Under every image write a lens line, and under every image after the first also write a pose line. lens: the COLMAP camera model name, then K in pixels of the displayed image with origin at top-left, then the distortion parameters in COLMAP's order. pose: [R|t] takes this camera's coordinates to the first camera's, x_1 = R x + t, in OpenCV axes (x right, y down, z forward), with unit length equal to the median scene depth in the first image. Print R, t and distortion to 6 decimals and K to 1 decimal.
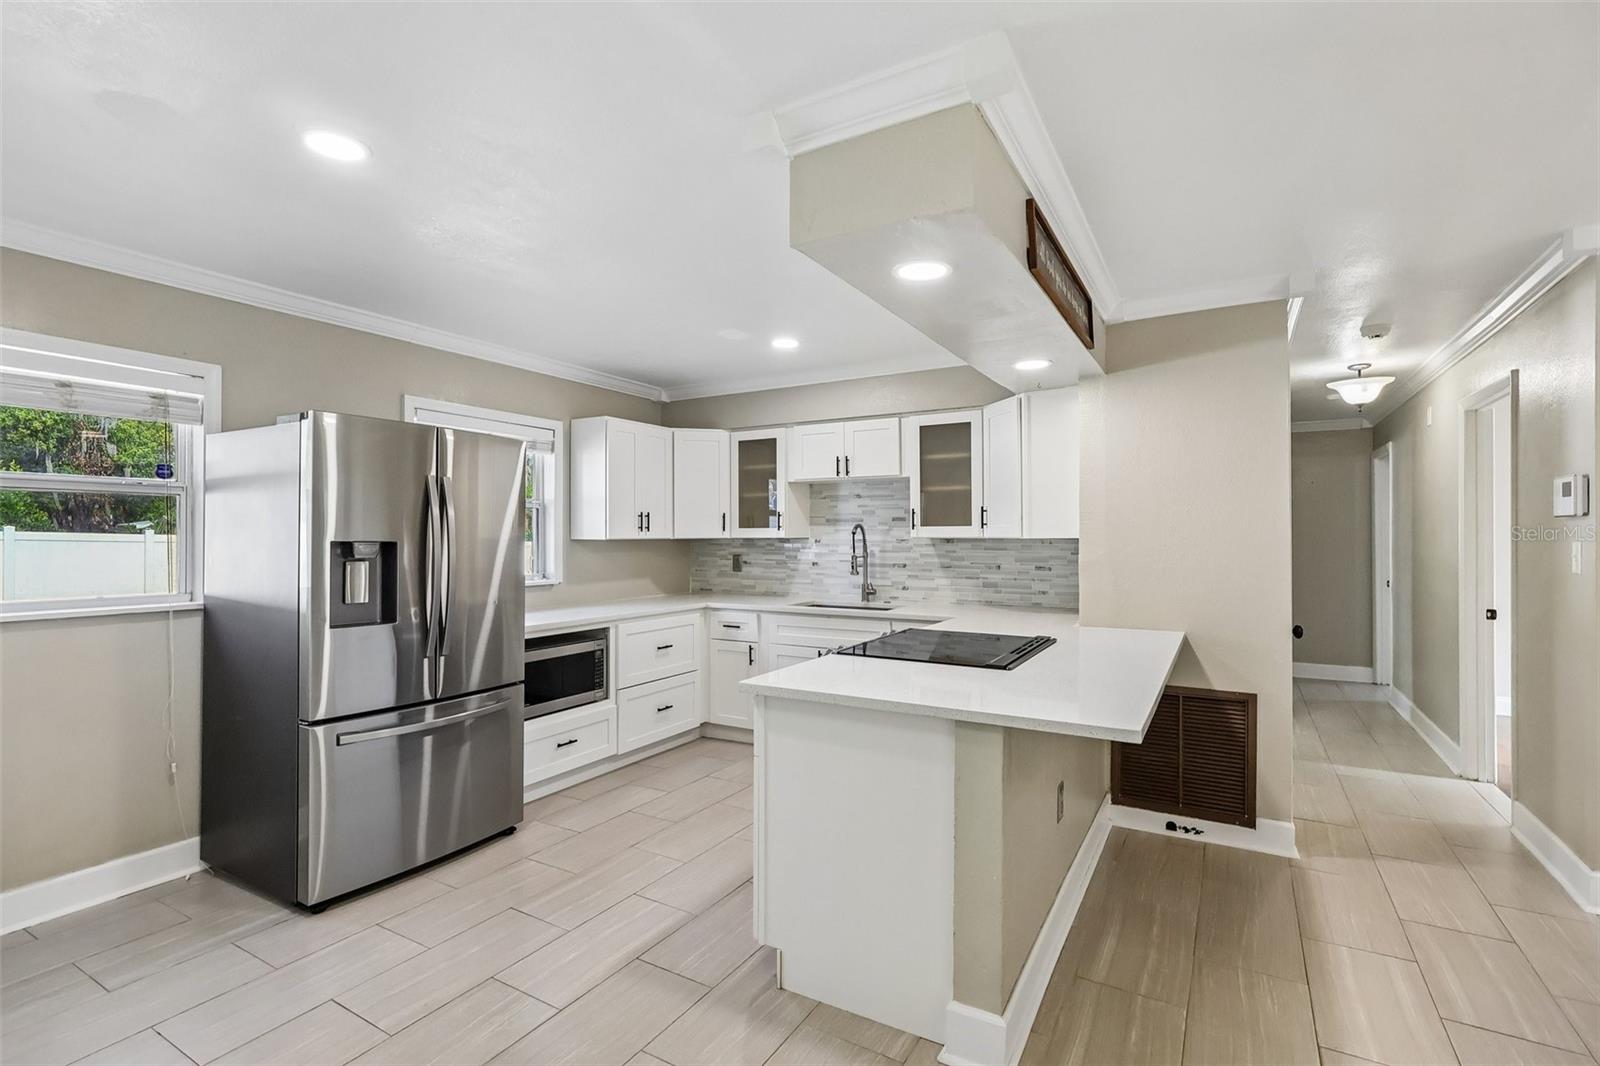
lens RADIAL K [[741.4, 0, 802.8], [0, 741.4, 530.0], [0, 0, 1]] dist [-0.002753, 0.000514]
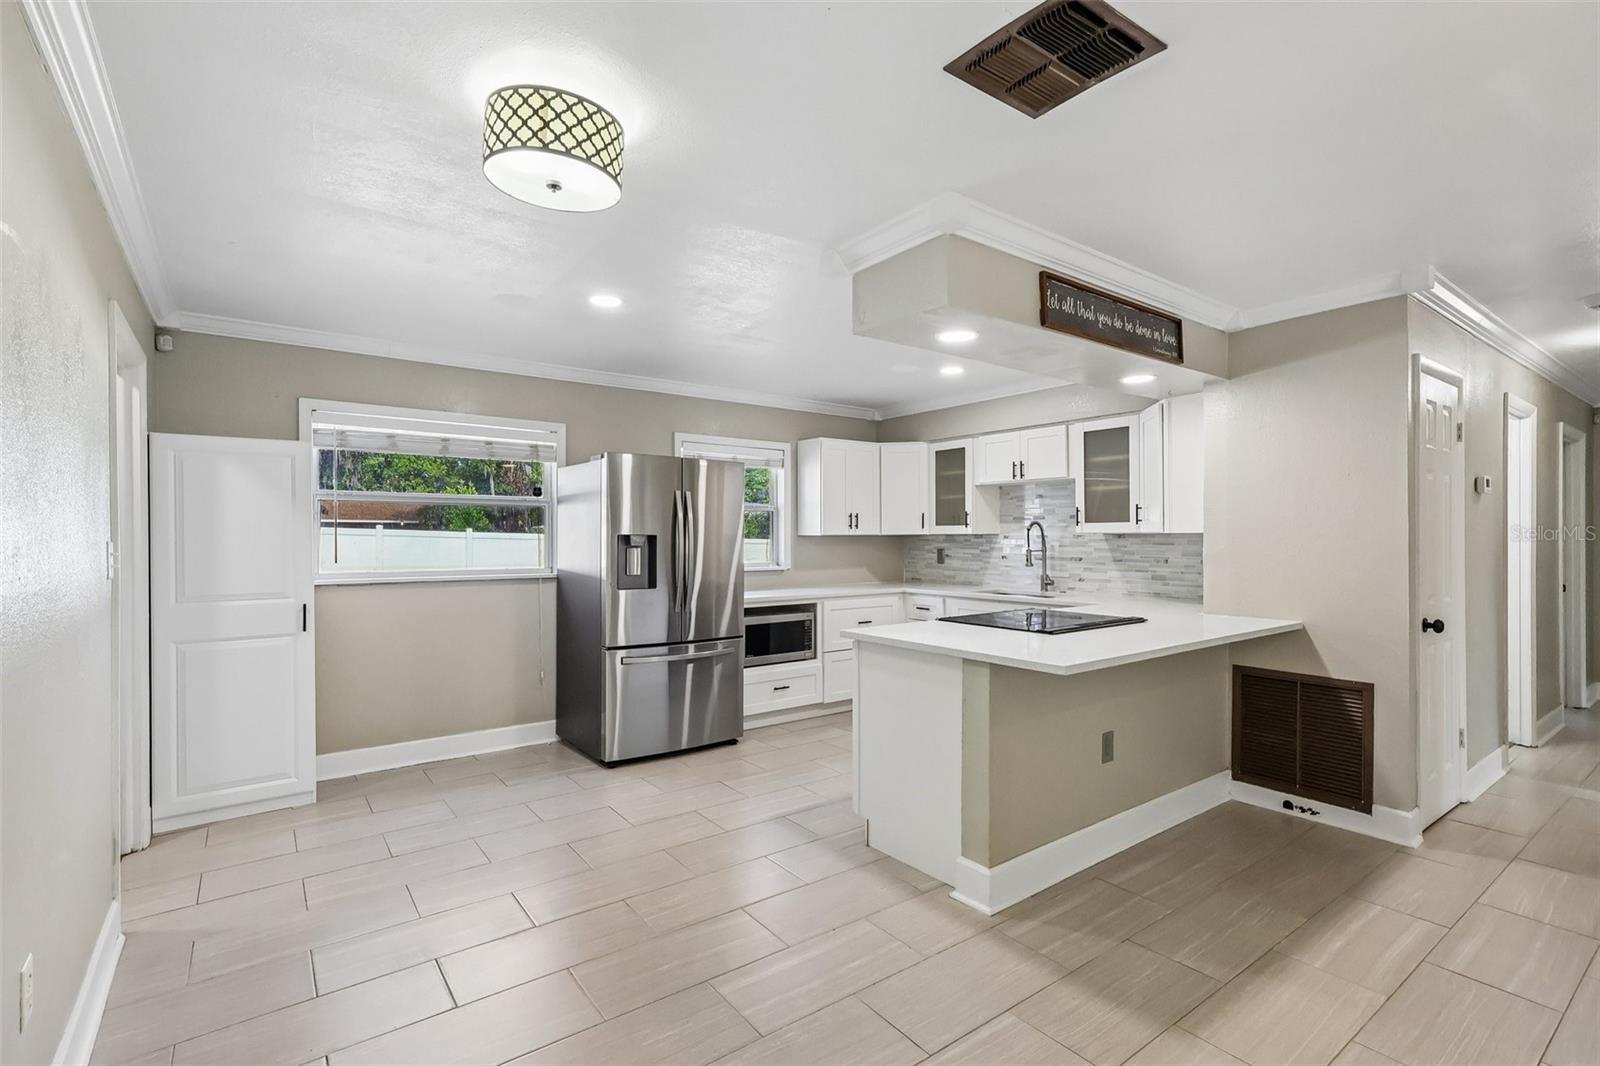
lens RADIAL K [[743.0, 0, 803.3], [0, 743.0, 536.5], [0, 0, 1]] dist [0.002653, -0.000044]
pose [[0.920973, -0.000391, -0.389626, 0.194650], [0.003856, 0.999960, 0.008111, 0.004398], [0.389607, -0.008973, 0.920938, -0.171885]]
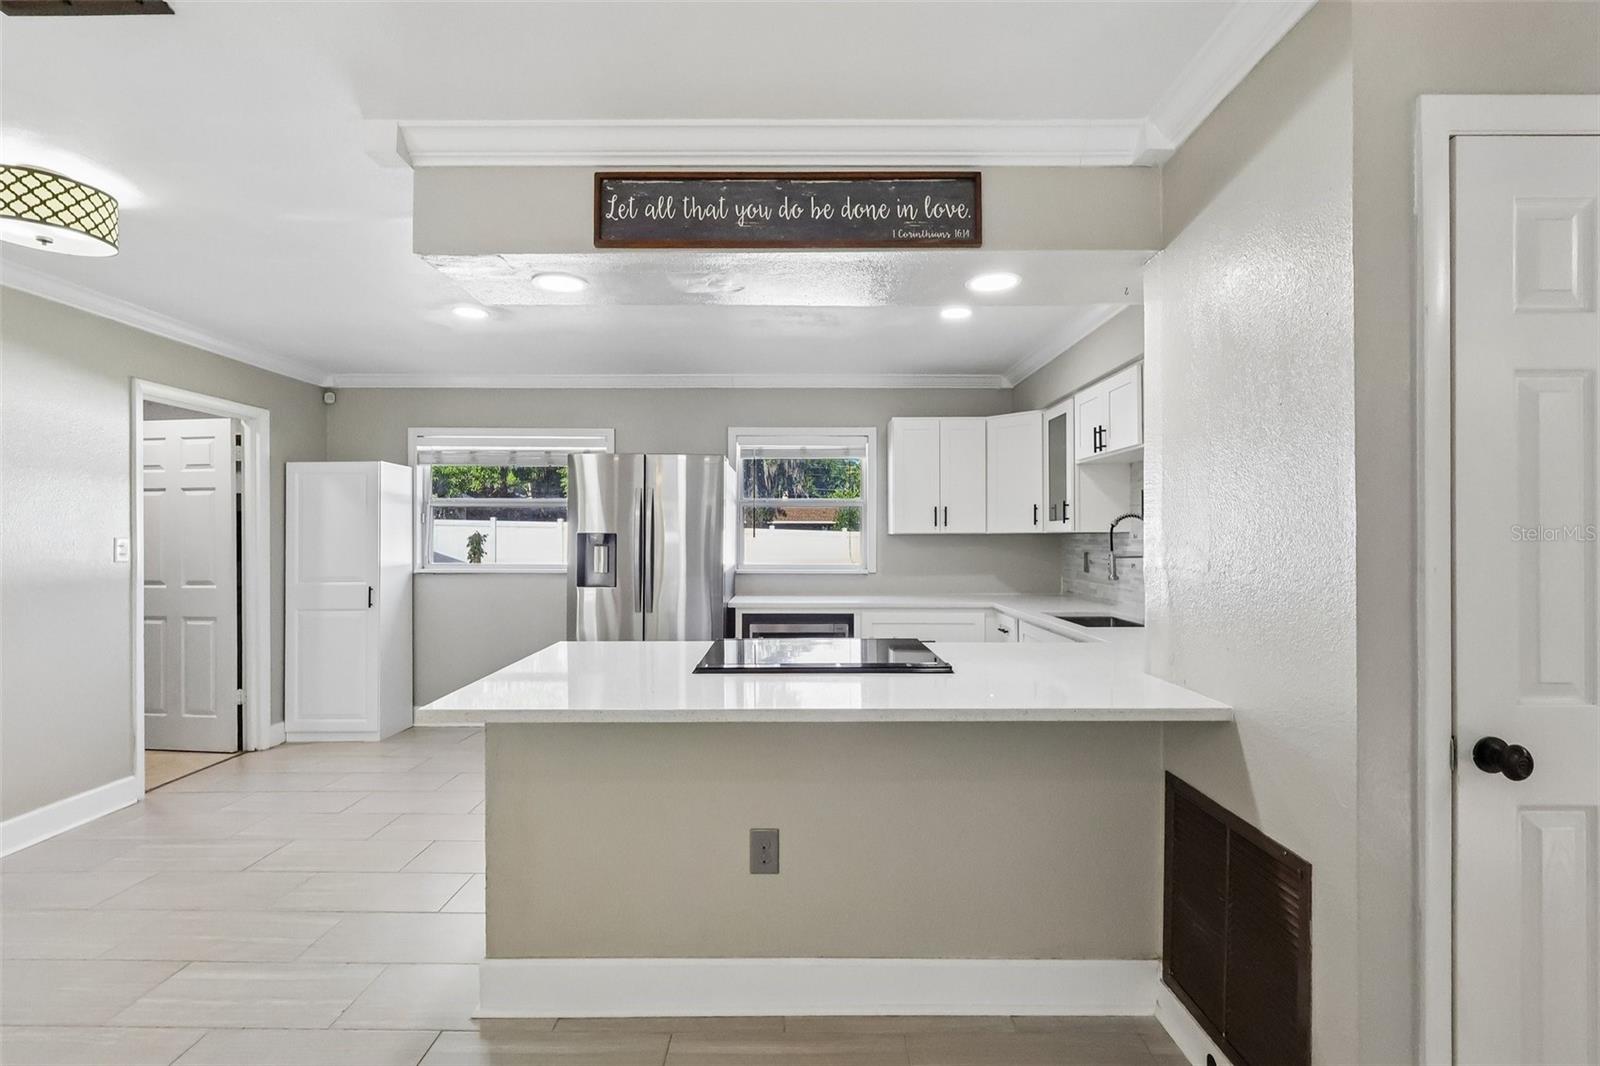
lens RADIAL K [[750.8, 0, 792.2], [0, 750.8, 534.6], [0, 0, 1]] dist [-0.001667, 0.001030]
pose [[0.496465, -0.001058, -0.868056, 0.579488], [0.007315, 0.999969, 0.002965, 0.009250], [0.868026, -0.007821, 0.496457, 0.333239]]
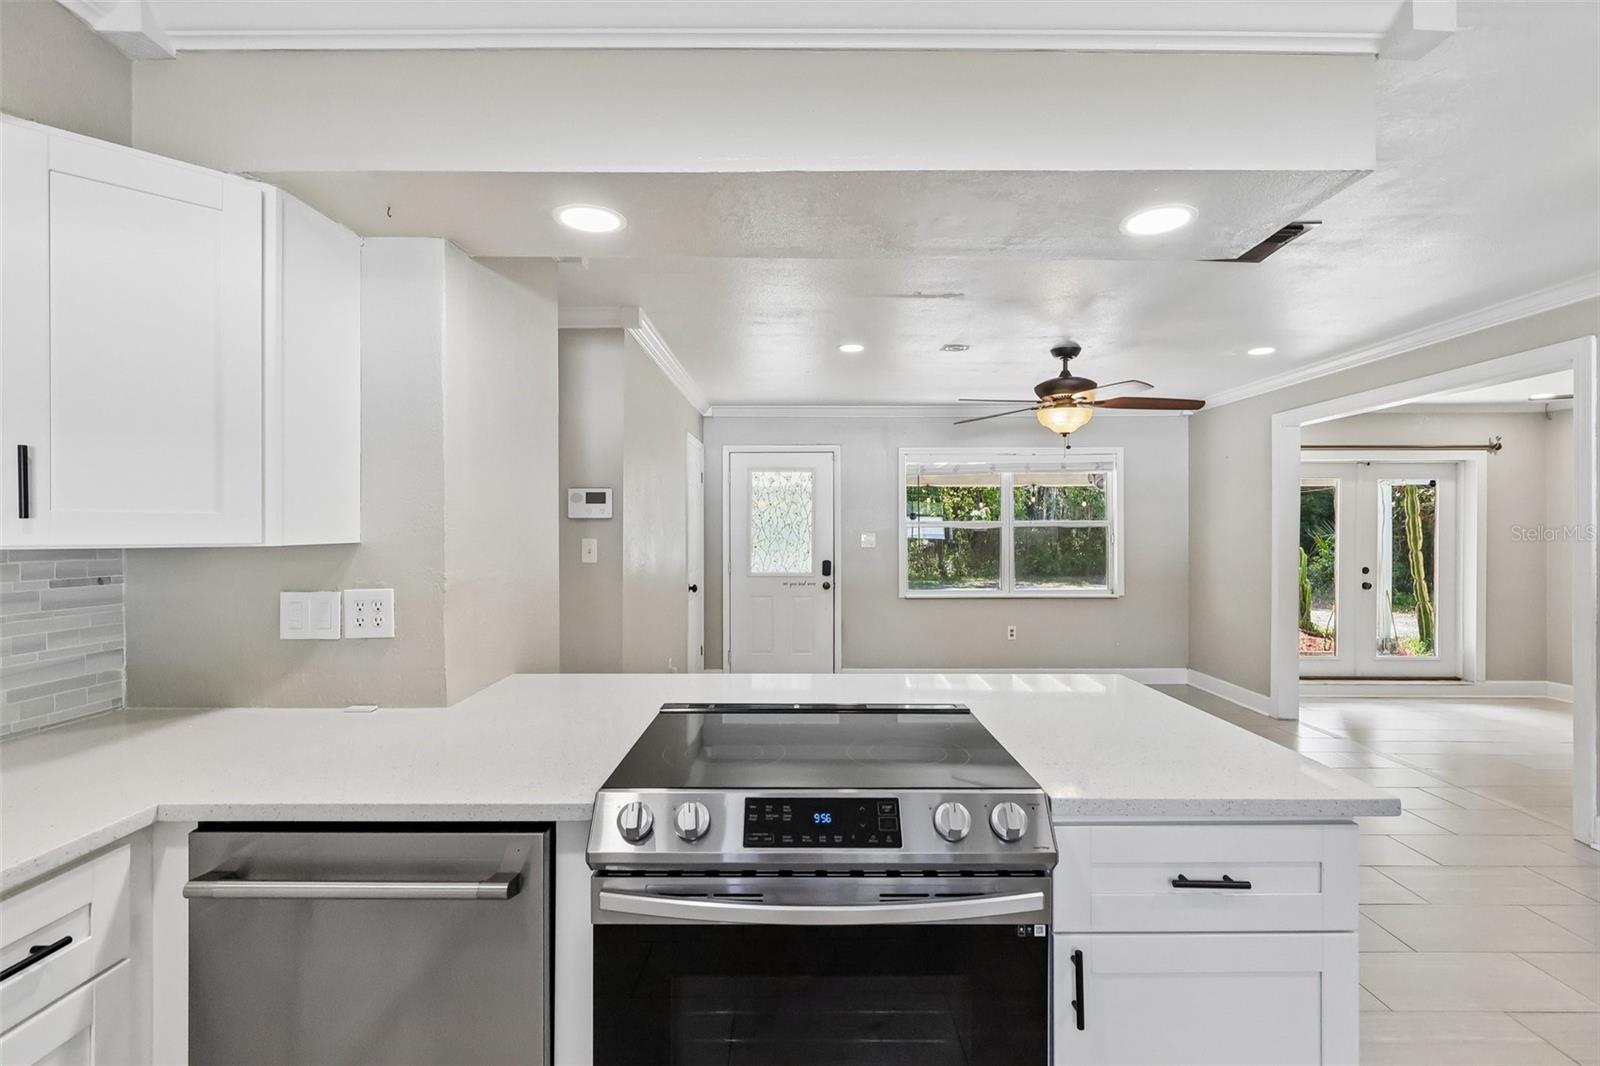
lens RADIAL K [[750.8, 0, 792.2], [0, 750.8, 534.6], [0, 0, 1]] dist [-0.001667, 0.001030]
pose [[-0.498339, -0.004637, 0.866970, -0.160674], [-0.004853, 0.999985, 0.002559, 0.002307], [-0.866969, -0.002932, -0.498354, 0.795014]]
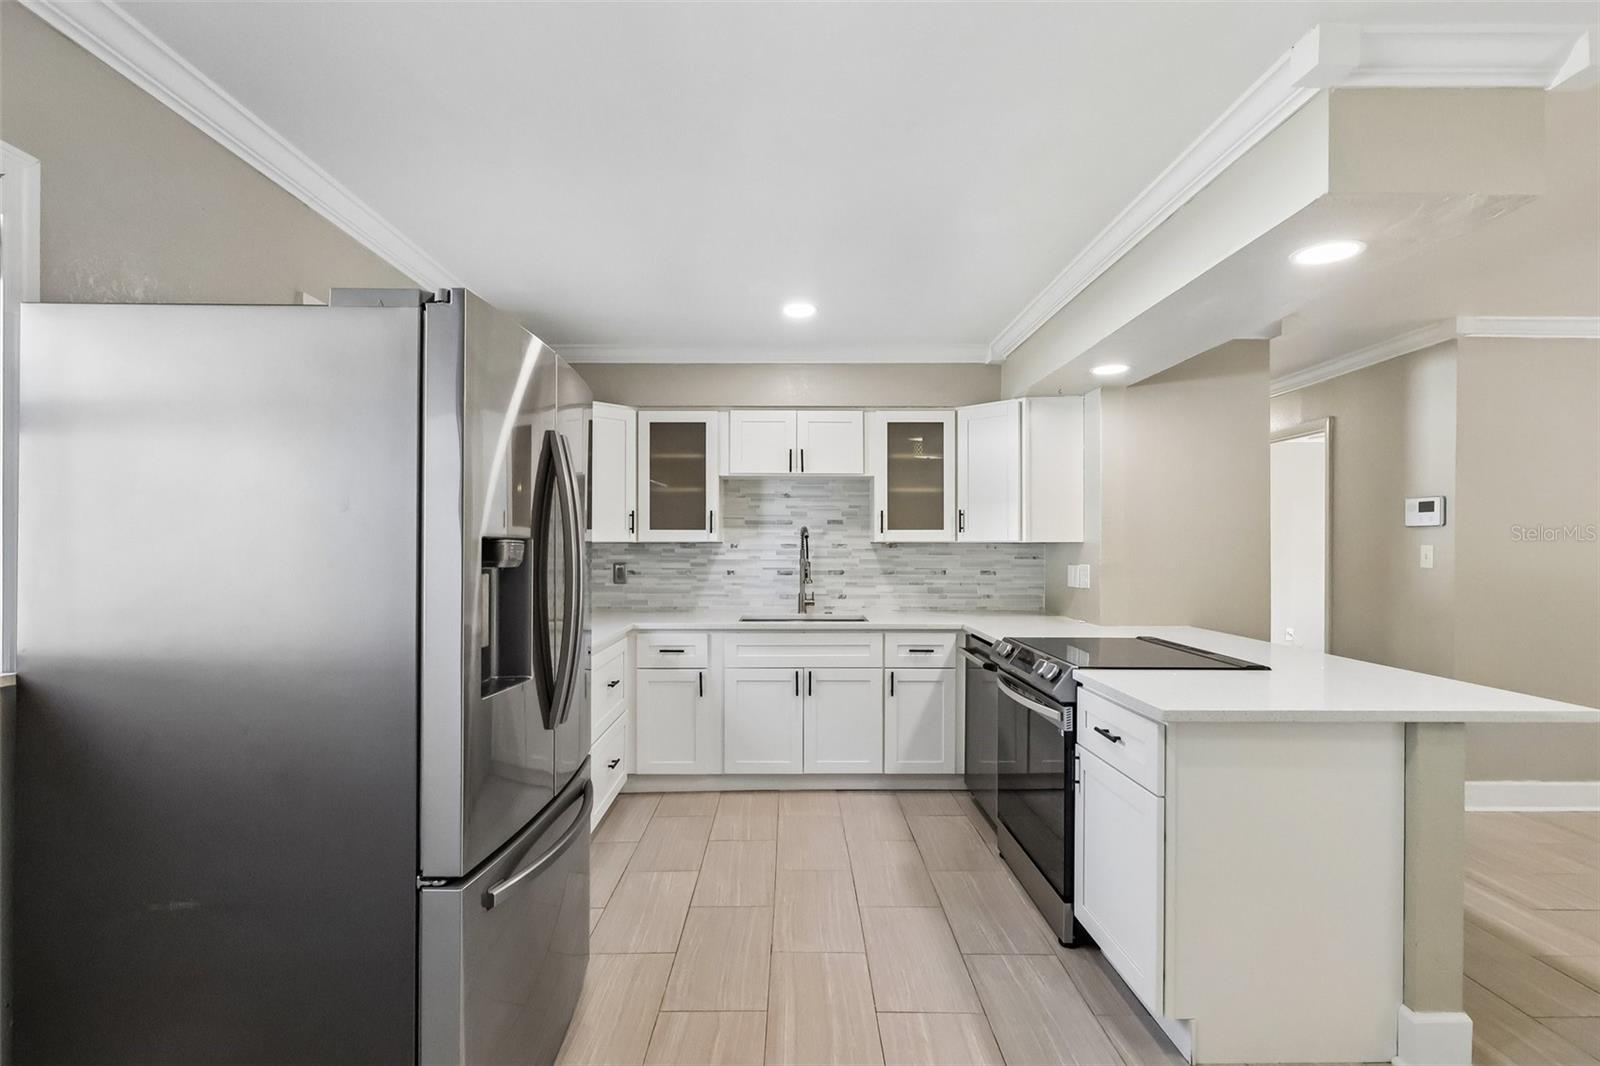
lens RADIAL K [[752.4, 0, 795.6], [0, 752.4, 545.8], [0, 0, 1]] dist [-0.003791, -0.000374]
pose [[0.861961, 0.002147, 0.506969, -0.402593], [-0.006353, 0.999958, 0.006566, 0.009373], [-0.506934, -0.008881, 0.861939, 0.230012]]
